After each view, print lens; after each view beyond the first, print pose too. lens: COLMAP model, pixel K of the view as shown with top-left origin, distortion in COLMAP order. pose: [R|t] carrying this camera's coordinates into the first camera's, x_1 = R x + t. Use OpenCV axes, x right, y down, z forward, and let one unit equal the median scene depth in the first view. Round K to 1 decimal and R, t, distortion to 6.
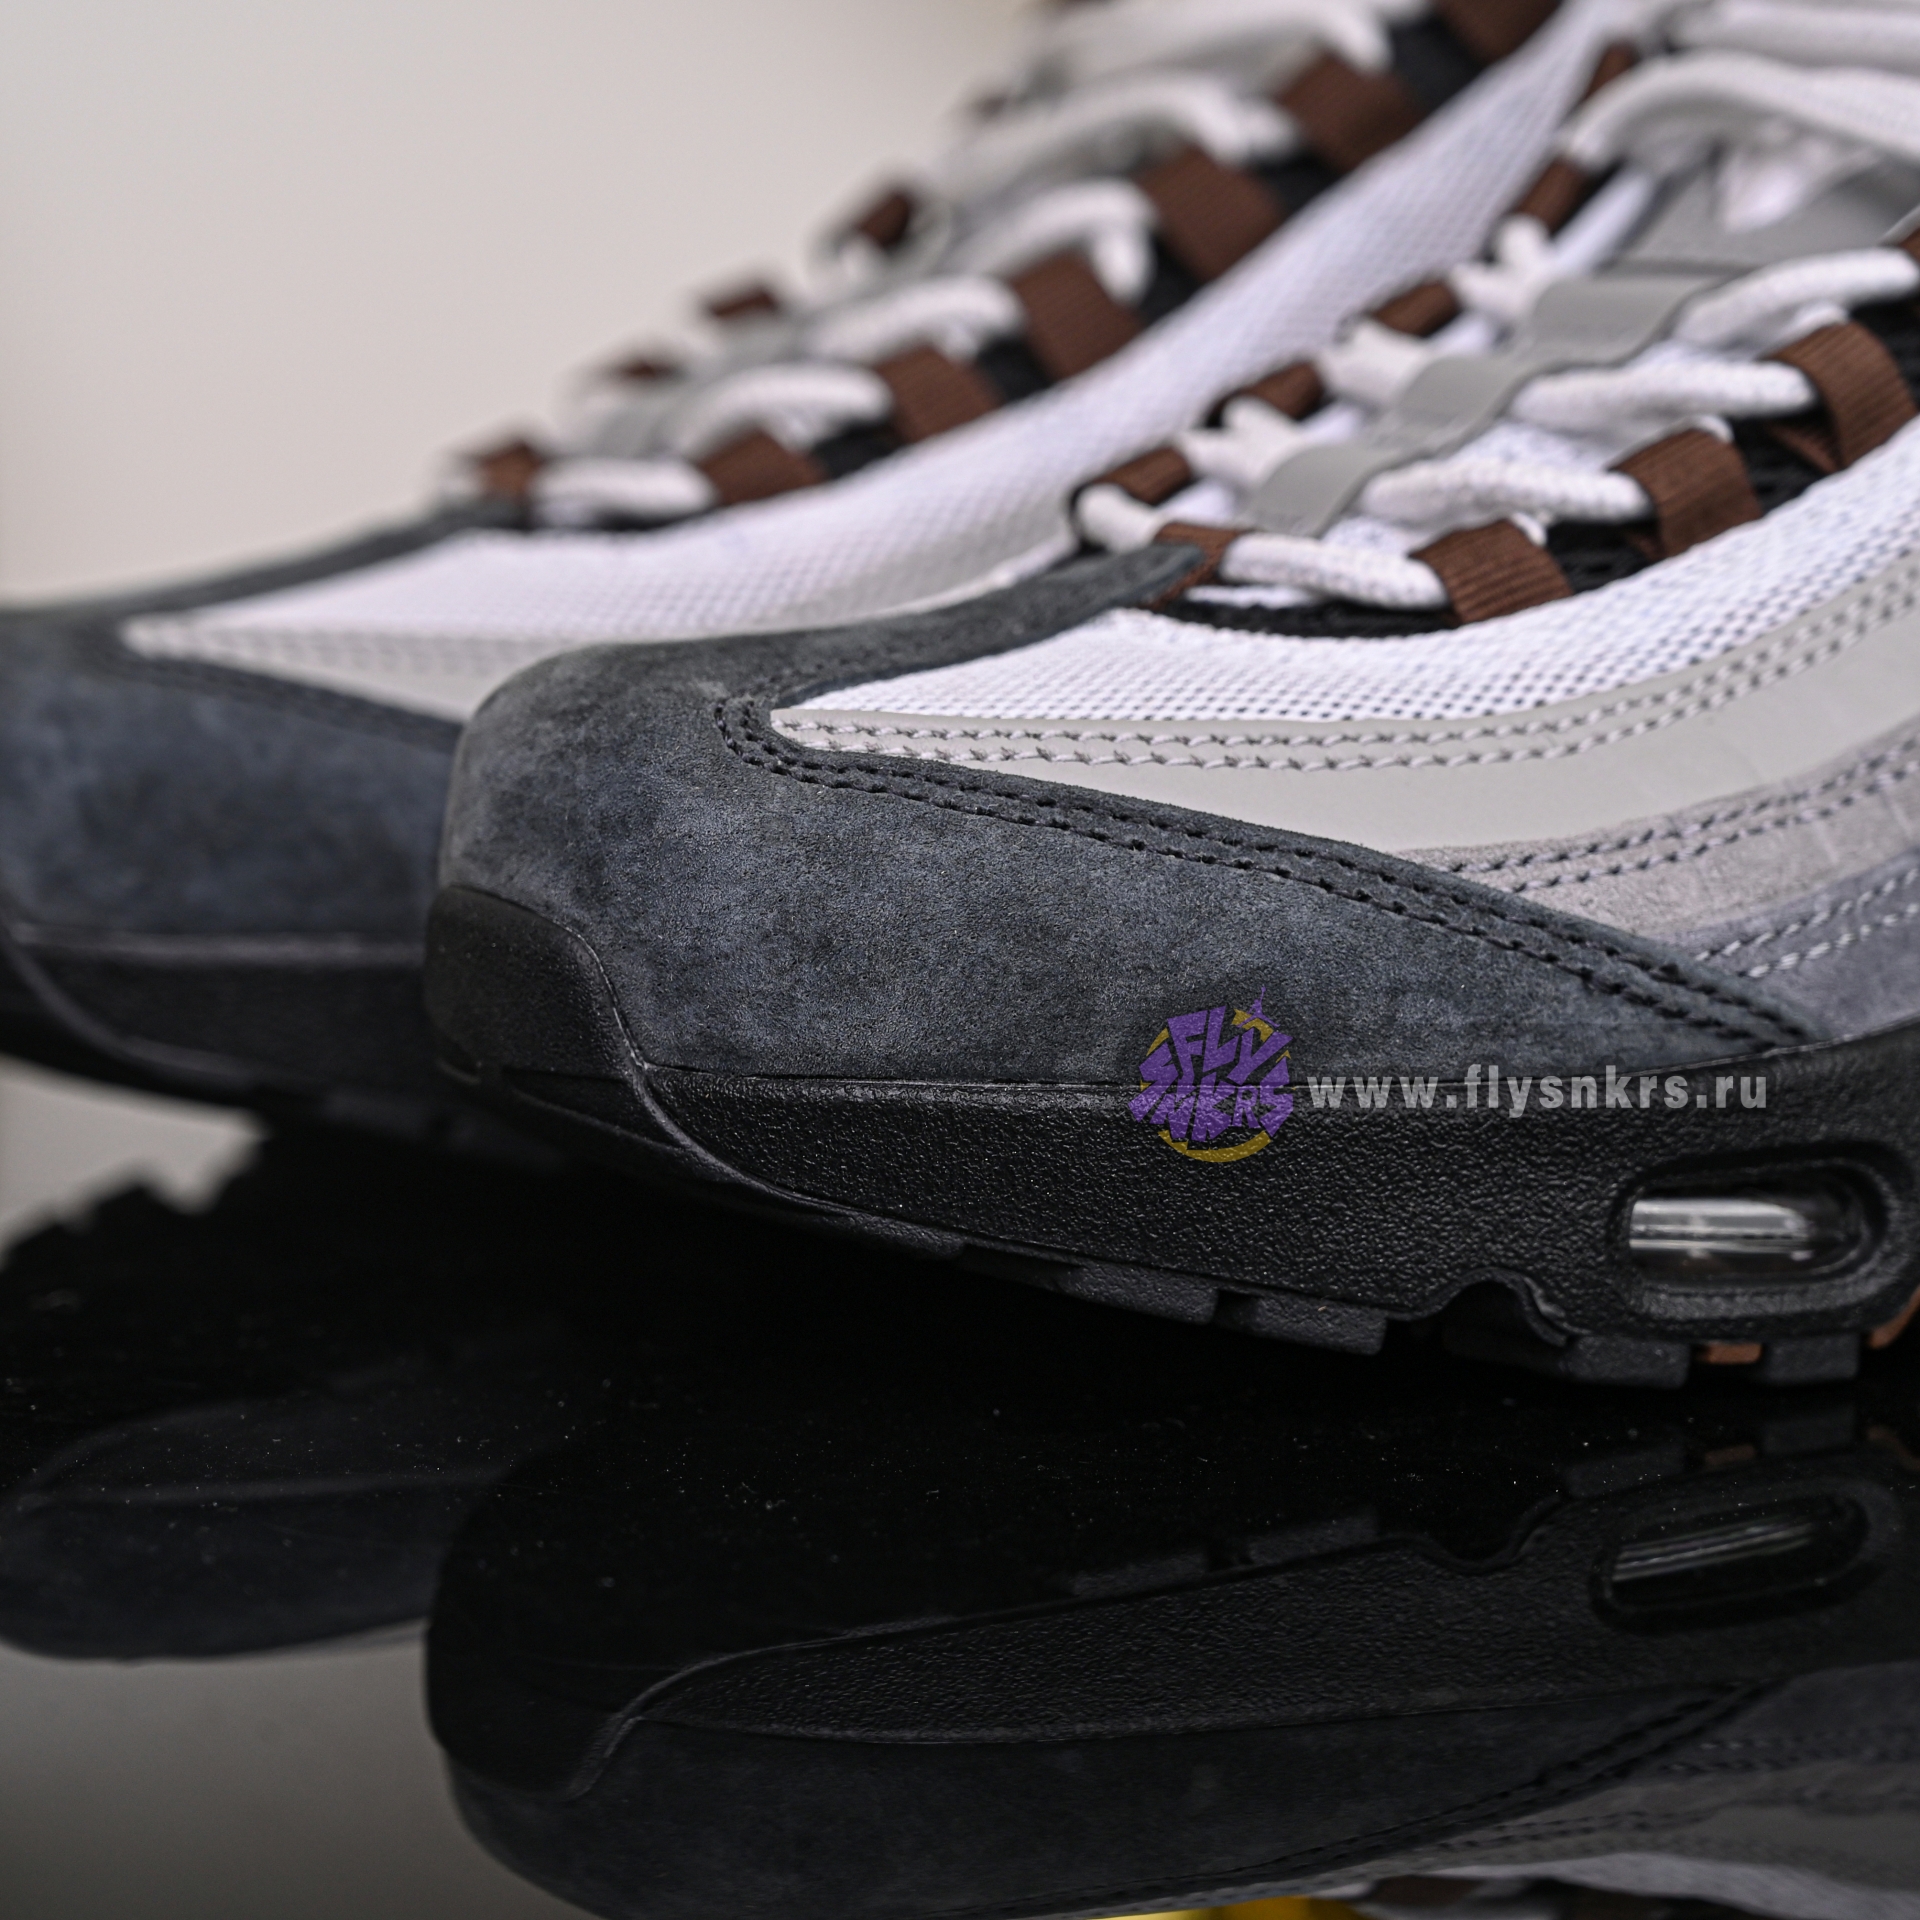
lens RADIAL K [[5750.4, 0, 960.0], [0, 5750.4, 960.0], [0, 0, 1]] dist [-0.039141, -0.143998]
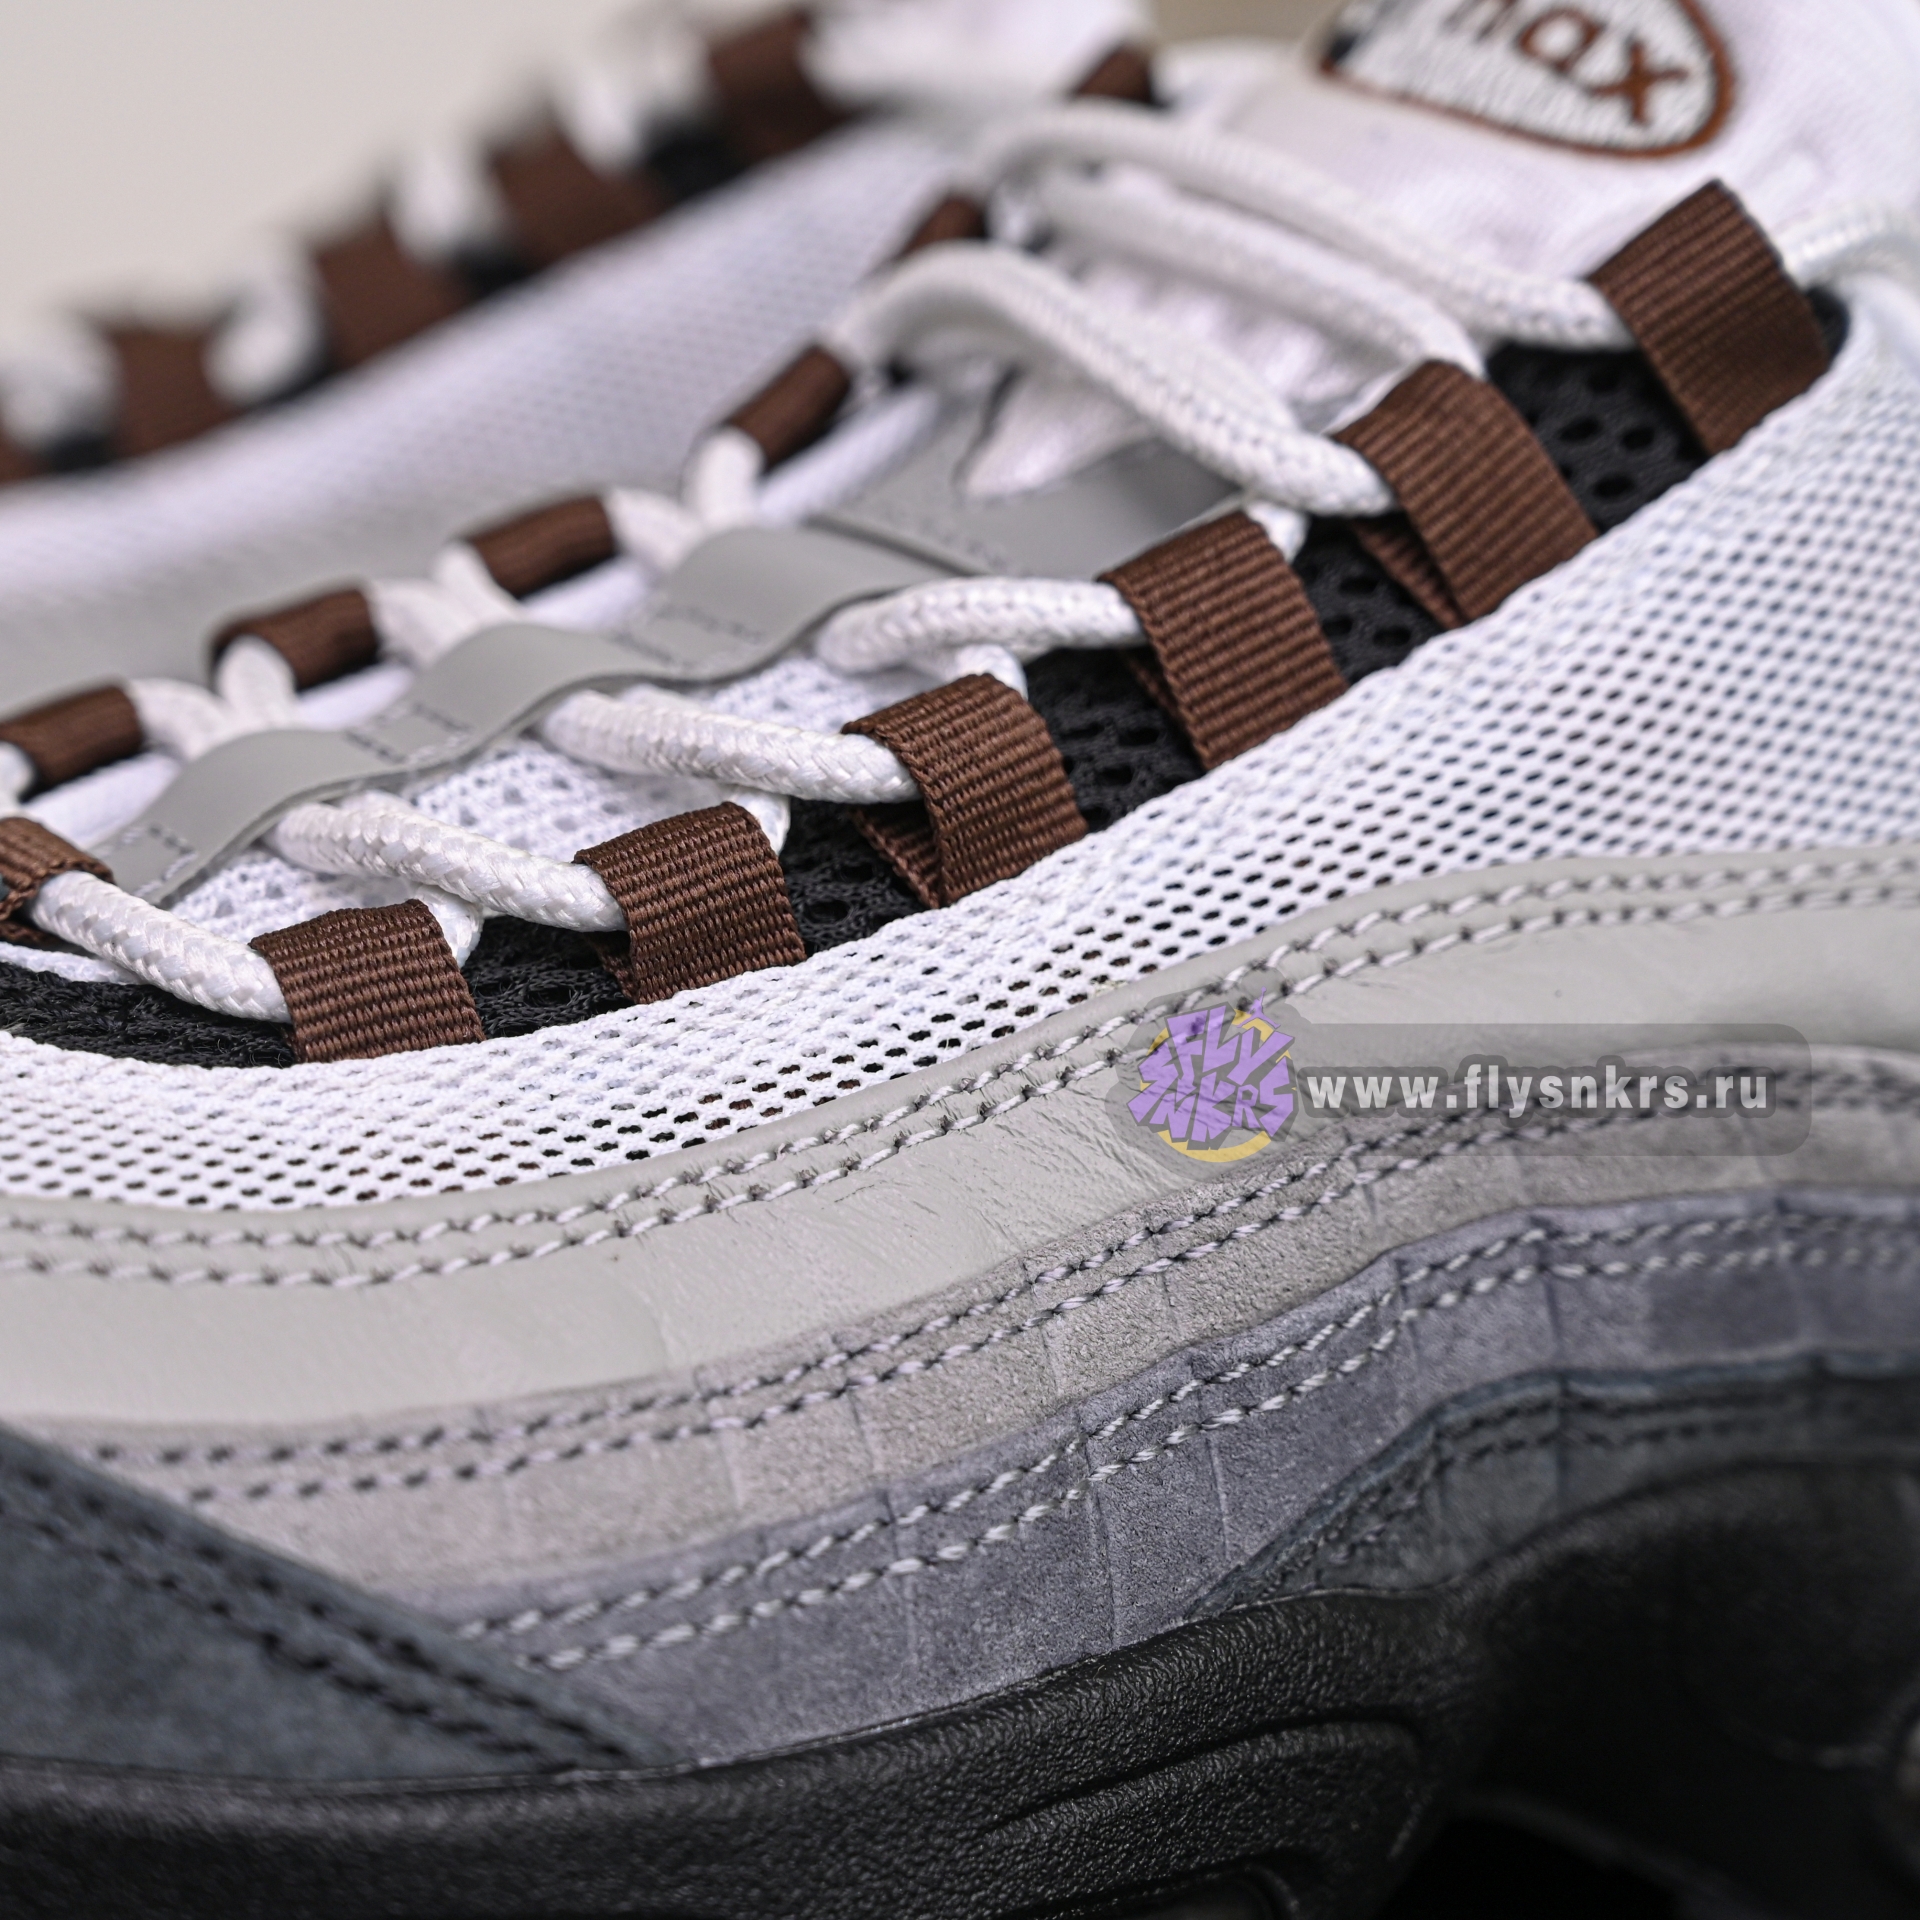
lens RADIAL K [[5750.4, 0, 960.0], [0, 5750.4, 960.0], [0, 0, 1]] dist [-0.039141, -0.143998]
pose [[0.984742, 0.154391, -0.080286, 0.226063], [-0.151398, 0.987573, 0.042163, -0.114708], [0.085798, -0.029365, 0.995880, 0.331114]]
